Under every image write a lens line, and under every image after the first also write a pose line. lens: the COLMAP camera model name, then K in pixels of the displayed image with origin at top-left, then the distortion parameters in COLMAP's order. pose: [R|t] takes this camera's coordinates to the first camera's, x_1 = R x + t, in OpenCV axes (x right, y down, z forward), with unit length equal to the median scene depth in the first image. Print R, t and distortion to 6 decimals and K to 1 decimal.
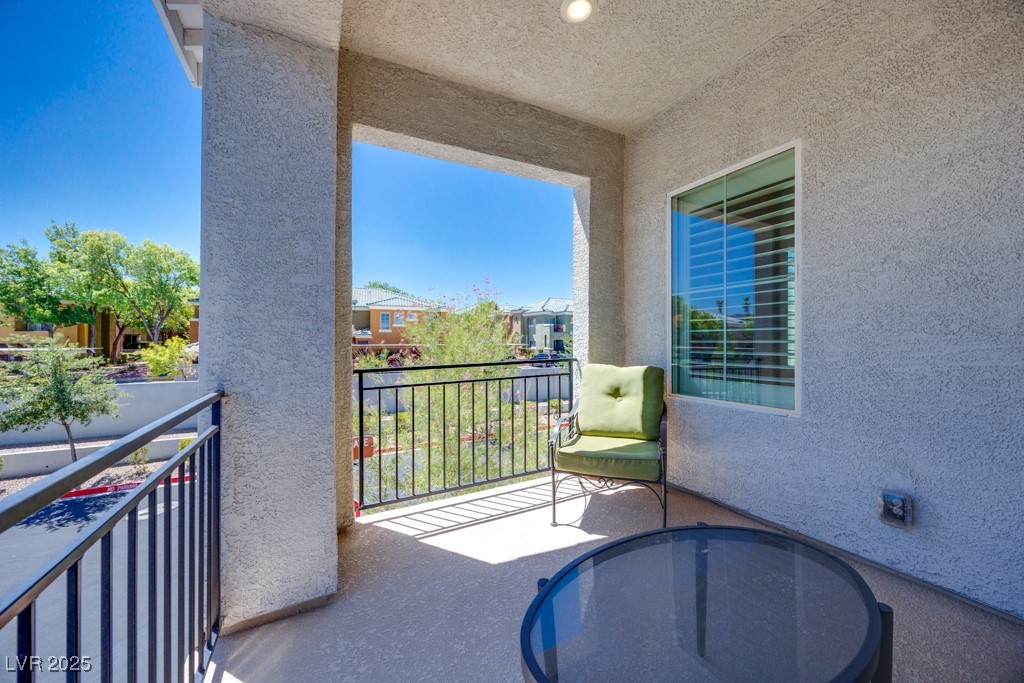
lens RADIAL K [[394.7, 0, 492.0], [0, 394.7, 345.6], [0, 0, 1]] dist [-0.000682, -0.000052]
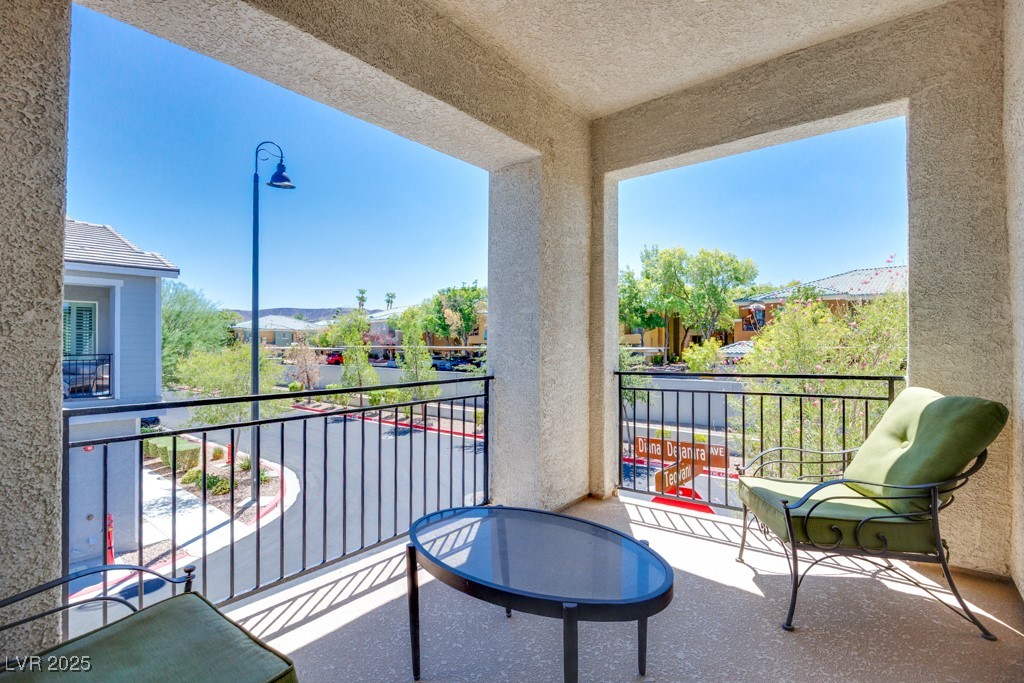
lens RADIAL K [[486.2, 0, 523.7], [0, 486.2, 343.4], [0, 0, 1]] dist [-0.018704, -0.000132]
pose [[0.400258, 0.003457, -0.916396, 0.637867], [-0.007311, 0.999973, 0.000579, -0.016809], [0.916373, 0.006468, 0.400273, 0.101768]]
